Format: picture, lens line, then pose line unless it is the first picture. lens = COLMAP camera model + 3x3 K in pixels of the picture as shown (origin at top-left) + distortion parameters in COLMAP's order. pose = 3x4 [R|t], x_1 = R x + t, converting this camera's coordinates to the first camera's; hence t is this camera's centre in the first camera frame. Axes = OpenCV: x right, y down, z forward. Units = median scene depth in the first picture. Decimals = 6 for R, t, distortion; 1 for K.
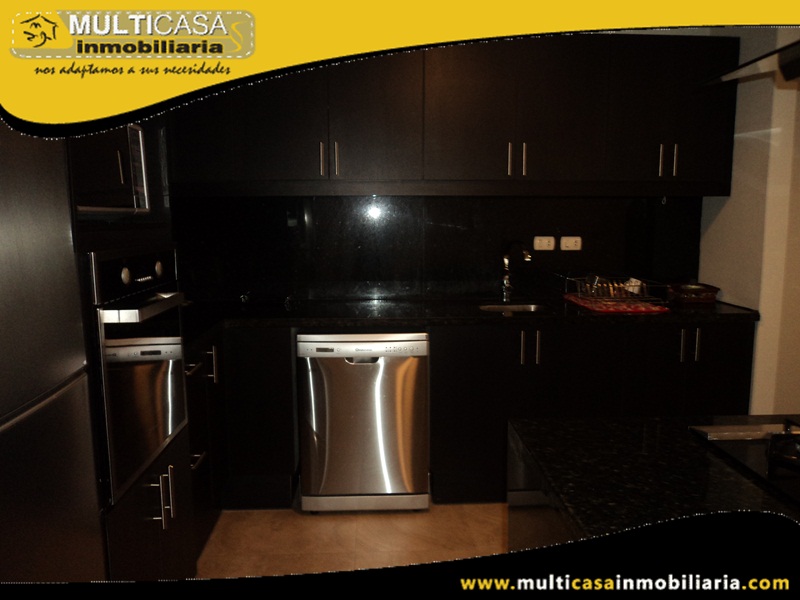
lens RADIAL K [[639.2, 0, 400.0], [0, 639.2, 300.0], [0, 0, 1]] dist [-0.007073, 0.002134]
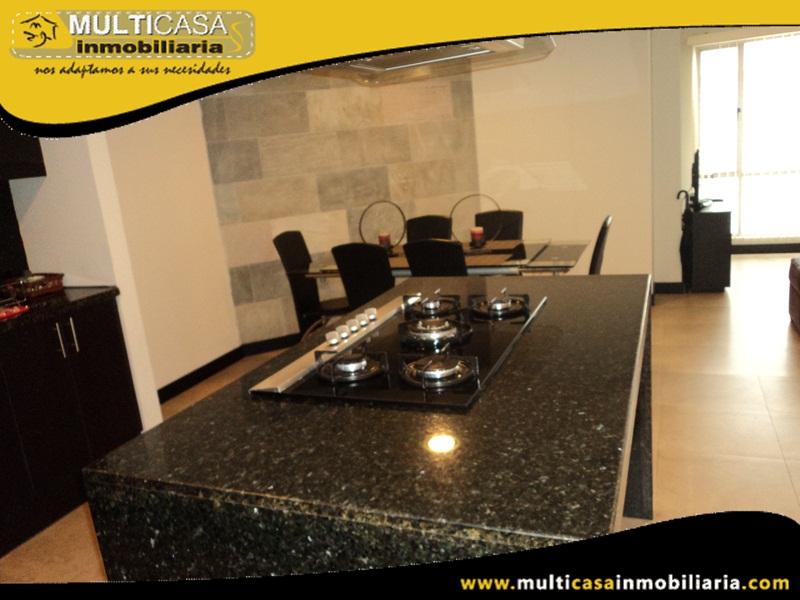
lens RADIAL K [[639.2, 0, 400.0], [0, 639.2, 300.0], [0, 0, 1]] dist [-0.007073, 0.002134]
pose [[0.417279, -0.243687, 0.875497, -0.146770], [0.221122, 0.961651, 0.162276, -0.025988], [-0.881467, 0.125877, 0.455161, 0.137693]]
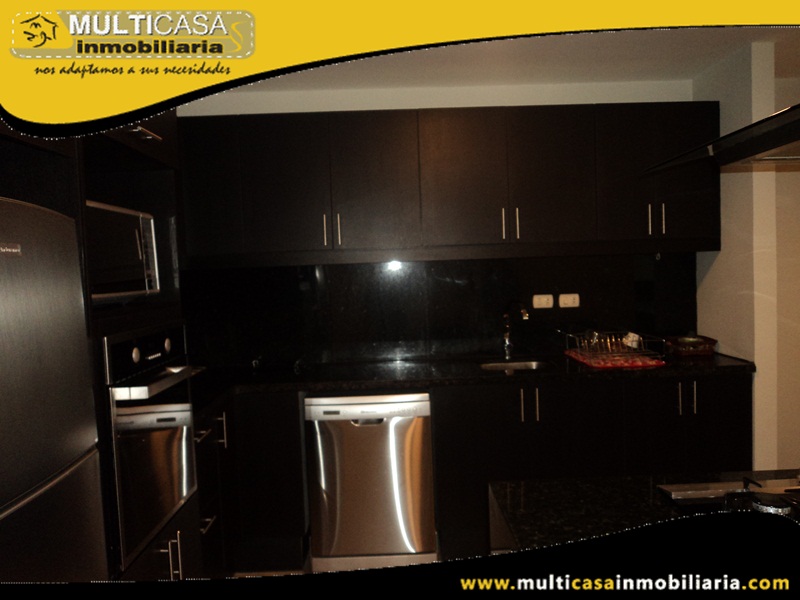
lens RADIAL K [[639.2, 0, 400.0], [0, 639.2, 300.0], [0, 0, 1]] dist [-0.007073, 0.002134]
pose [[0.998906, -0.032496, -0.033633, 0.034119], [0.029706, 0.996322, -0.080371, -0.017086], [0.036121, 0.079284, 0.996197, -0.044871]]
